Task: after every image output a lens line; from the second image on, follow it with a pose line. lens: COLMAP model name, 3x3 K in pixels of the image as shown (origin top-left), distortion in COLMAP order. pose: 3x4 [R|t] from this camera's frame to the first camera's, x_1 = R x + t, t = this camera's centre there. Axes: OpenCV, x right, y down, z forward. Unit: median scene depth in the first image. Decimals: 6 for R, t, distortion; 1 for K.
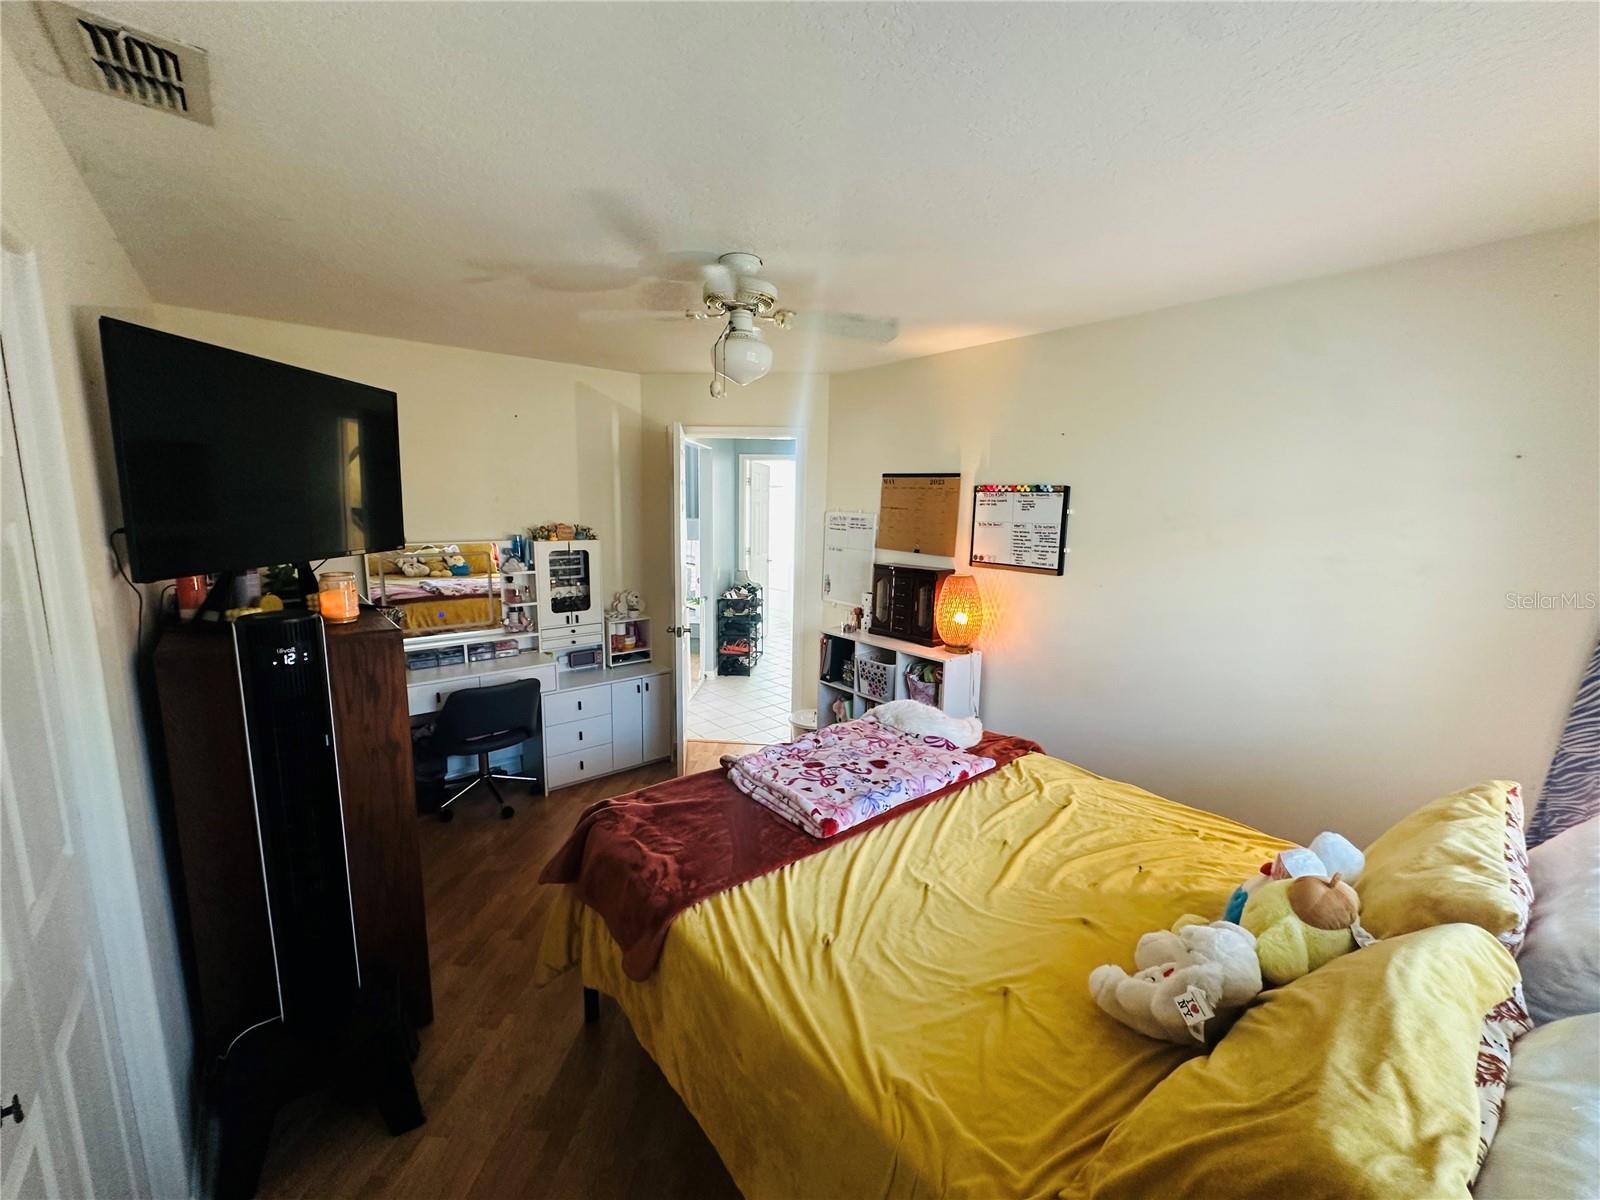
lens RADIAL K [[638.5, 0, 800.4], [0, 638.5, 593.2], [0, 0, 1]] dist [-0.002516, 0.000758]
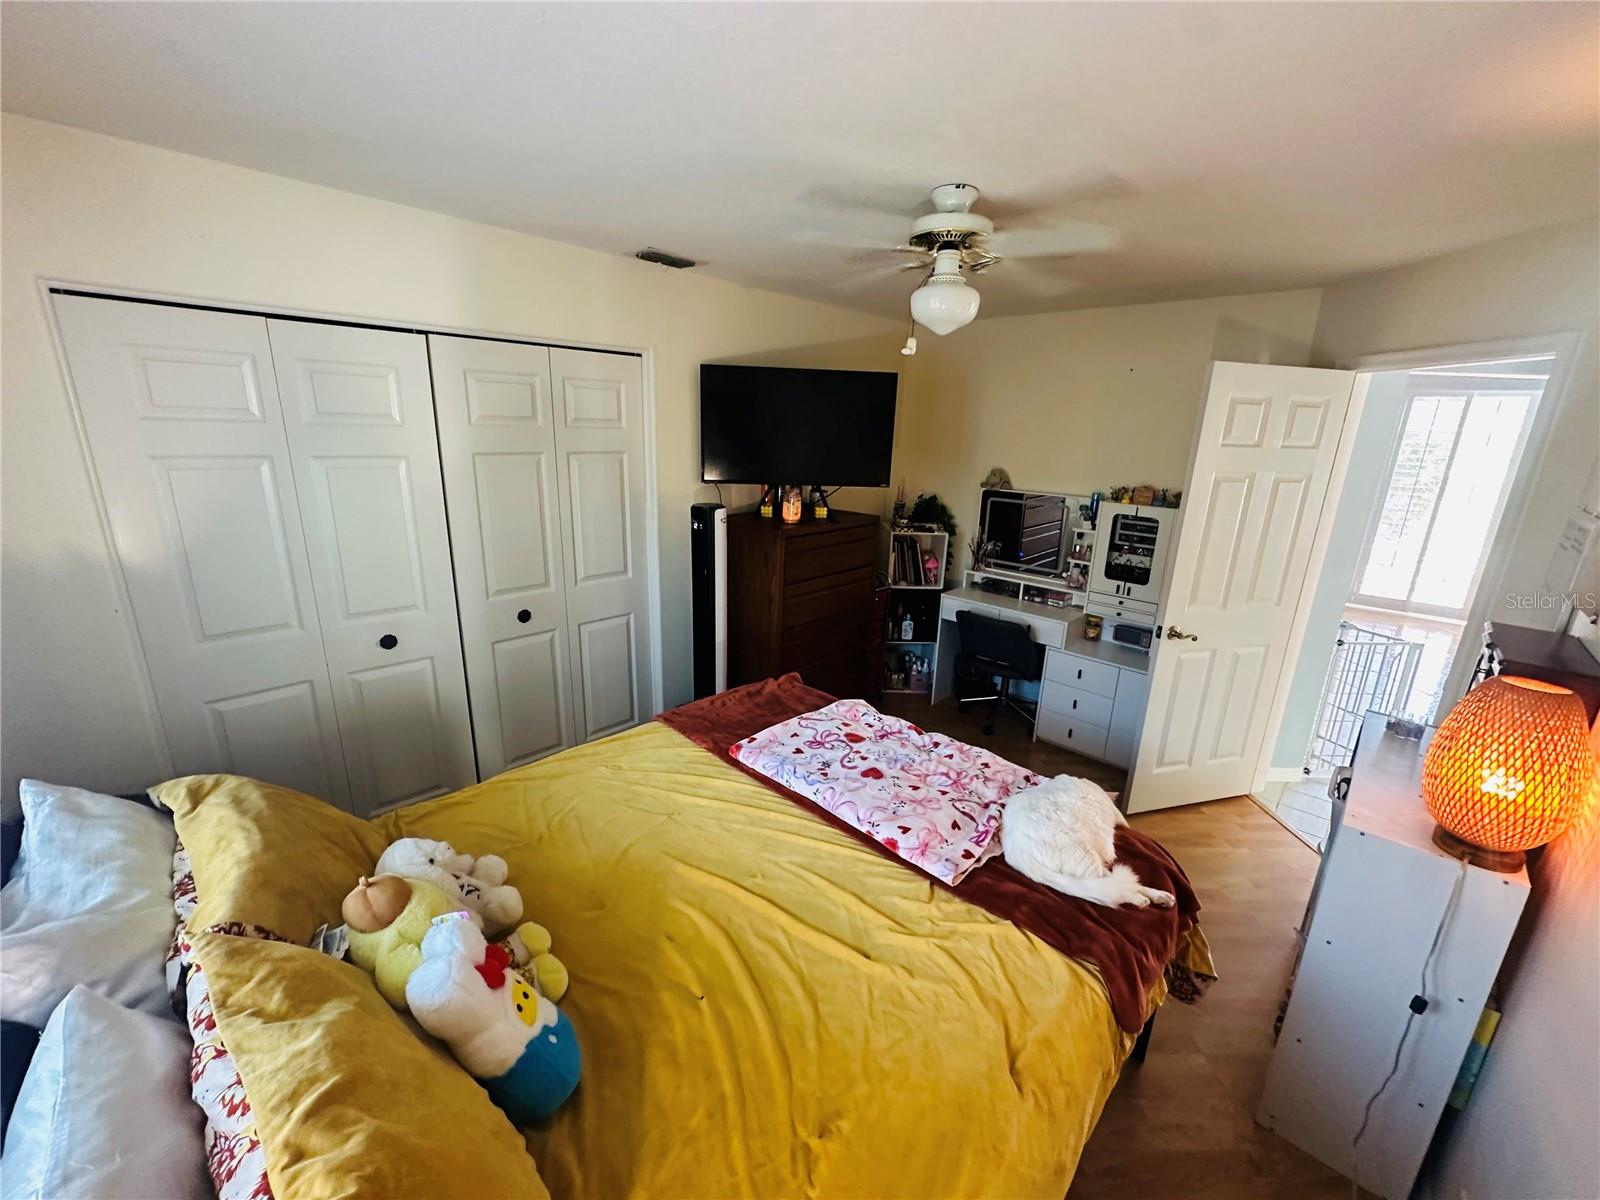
lens RADIAL K [[638.5, 0, 801.8], [0, 638.5, 601.6], [0, 0, 1]] dist [-0.002516, 0.000758]
pose [[0.108197, 0.252769, -0.961458, 0.541531], [-0.174305, 0.956977, 0.231976, -0.085658], [0.978729, 0.142487, 0.147601, 0.455204]]
